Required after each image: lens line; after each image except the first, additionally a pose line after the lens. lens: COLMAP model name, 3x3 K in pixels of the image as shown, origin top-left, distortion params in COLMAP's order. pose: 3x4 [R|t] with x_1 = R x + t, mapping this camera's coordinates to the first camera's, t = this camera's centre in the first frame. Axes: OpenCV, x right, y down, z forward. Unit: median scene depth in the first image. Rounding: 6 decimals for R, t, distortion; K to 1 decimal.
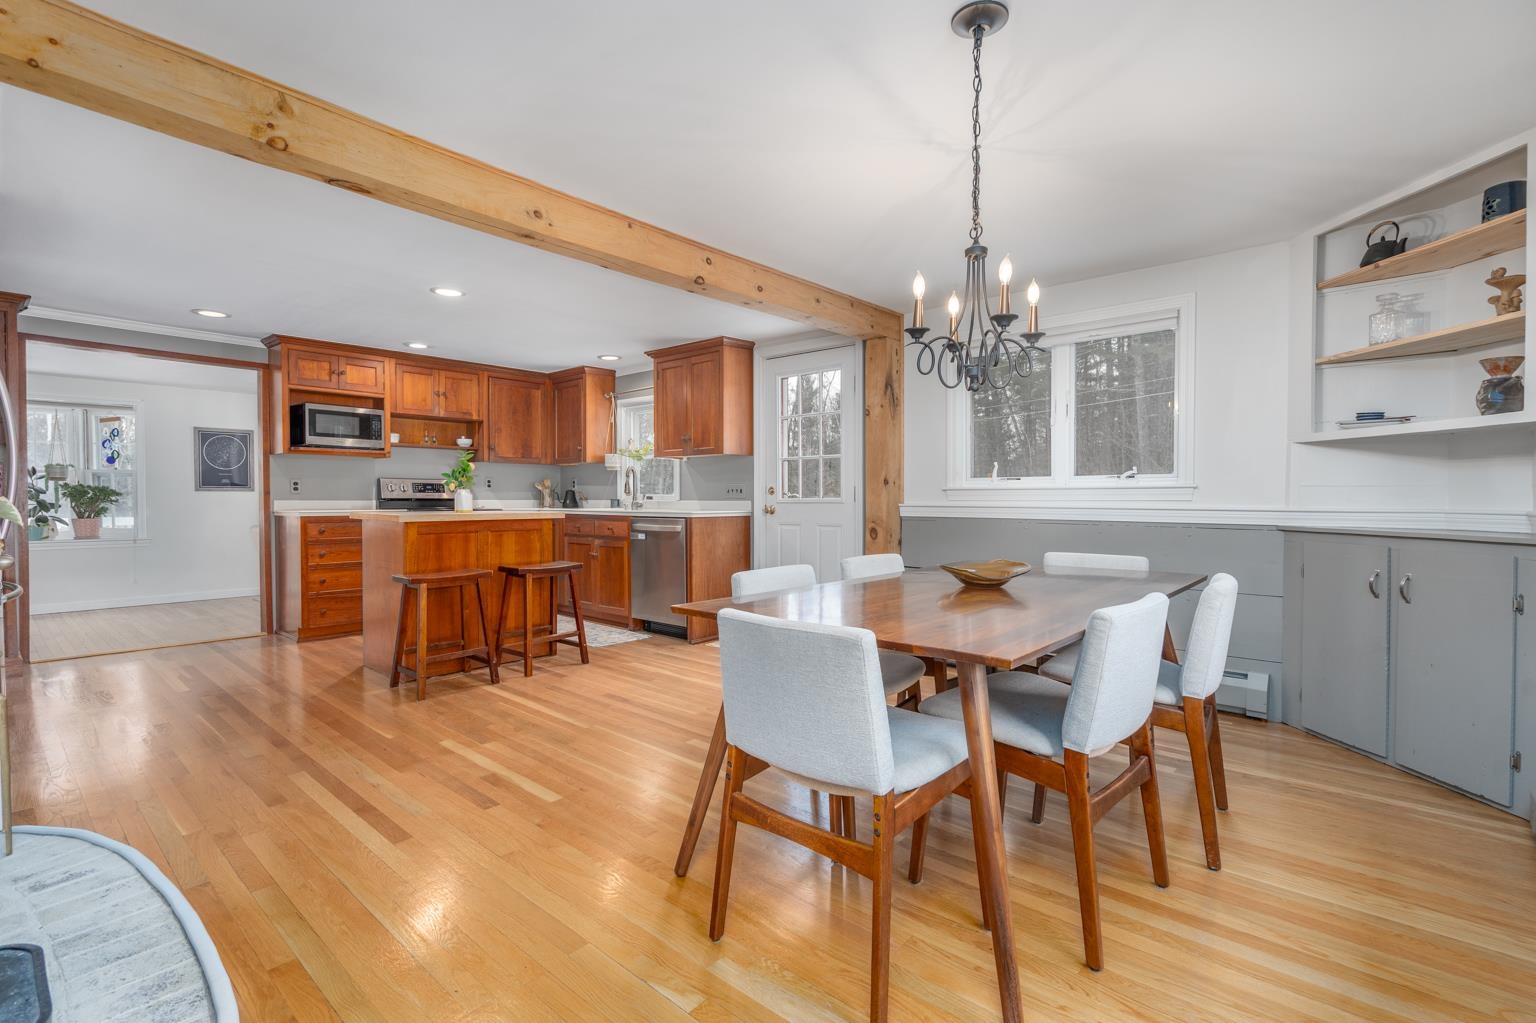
lens RADIAL K [[700.9, 0, 766.3], [0, 700.9, 512.6], [0, 0, 1]] dist [-0.002491, 0.000152]
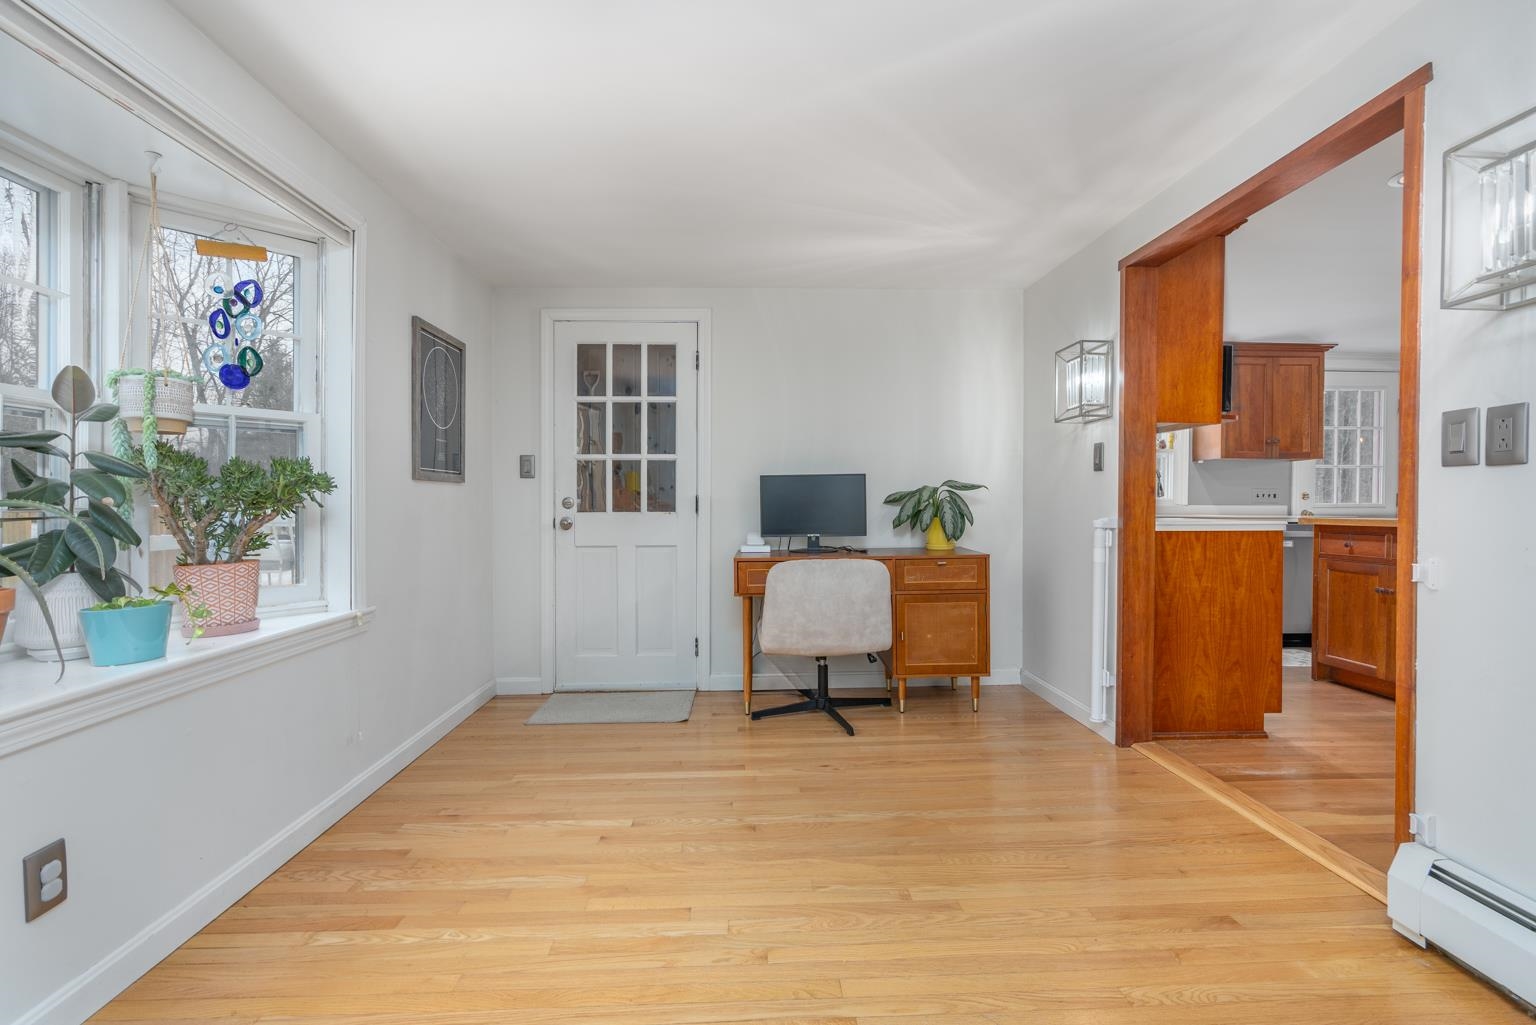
lens RADIAL K [[700.9, 0, 766.3], [0, 700.9, 513.6], [0, 0, 1]] dist [-0.002491, 0.000152]
pose [[0.721971, -0.008642, 0.691869, -1.149289], [0.010966, 0.999939, 0.001047, -0.012770], [-0.691836, 0.006831, 0.722022, 0.706815]]
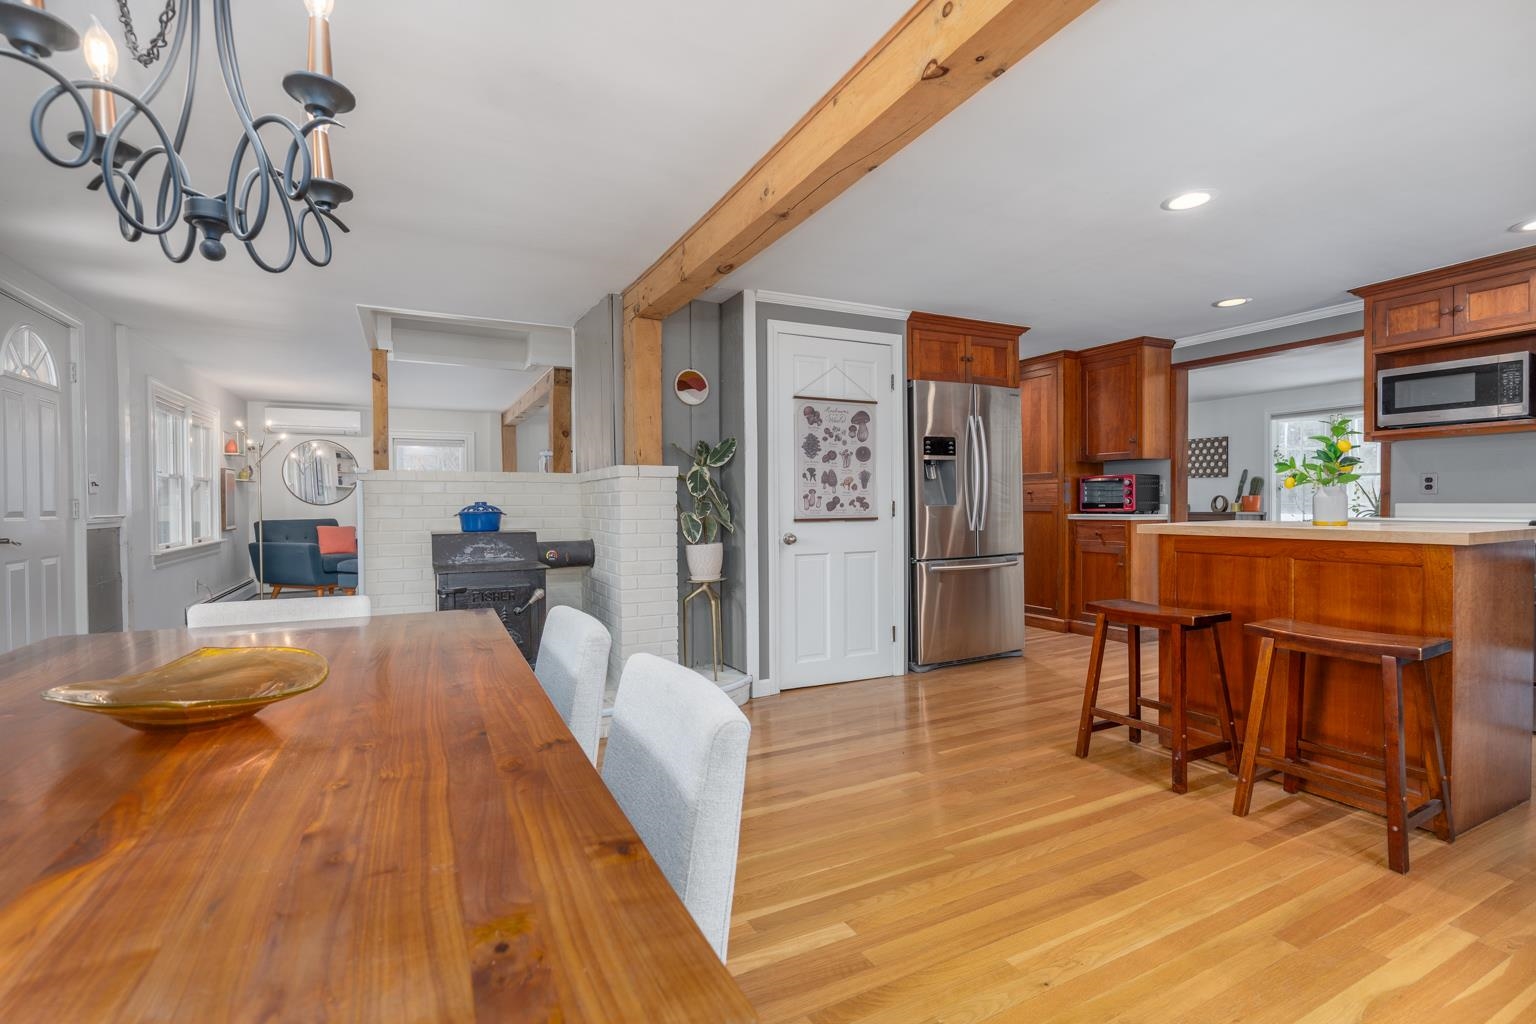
lens RADIAL K [[700.9, 0, 766.3], [0, 700.9, 513.1], [0, 0, 1]] dist [-0.002491, 0.000152]
pose [[-0.376277, 0.013832, -0.926404, 0.219902], [-0.013349, 0.999704, 0.020348, -0.011619], [0.926411, 0.020023, -0.375981, 0.573134]]
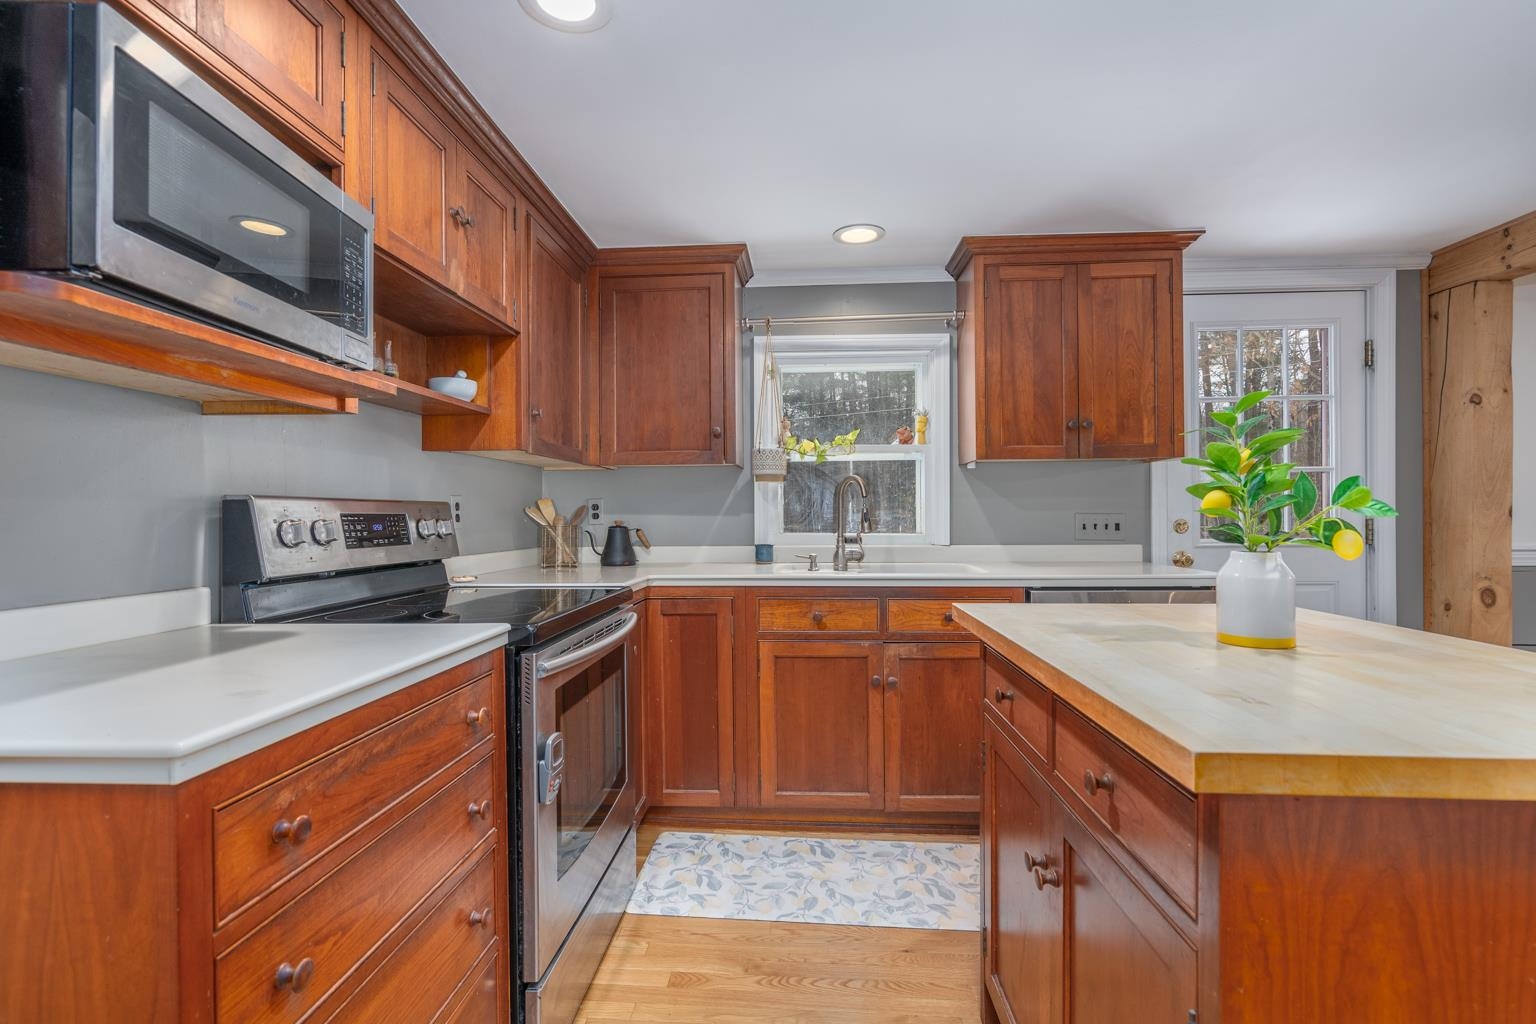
lens RADIAL K [[700.9, 0, 766.3], [0, 700.9, 513.1], [0, 0, 1]] dist [-0.002491, 0.000152]
pose [[0.790301, -0.006215, 0.612688, -0.534895], [0.020876, 0.999641, -0.016788, -0.034335], [-0.612364, 0.026058, 0.790147, 0.667087]]
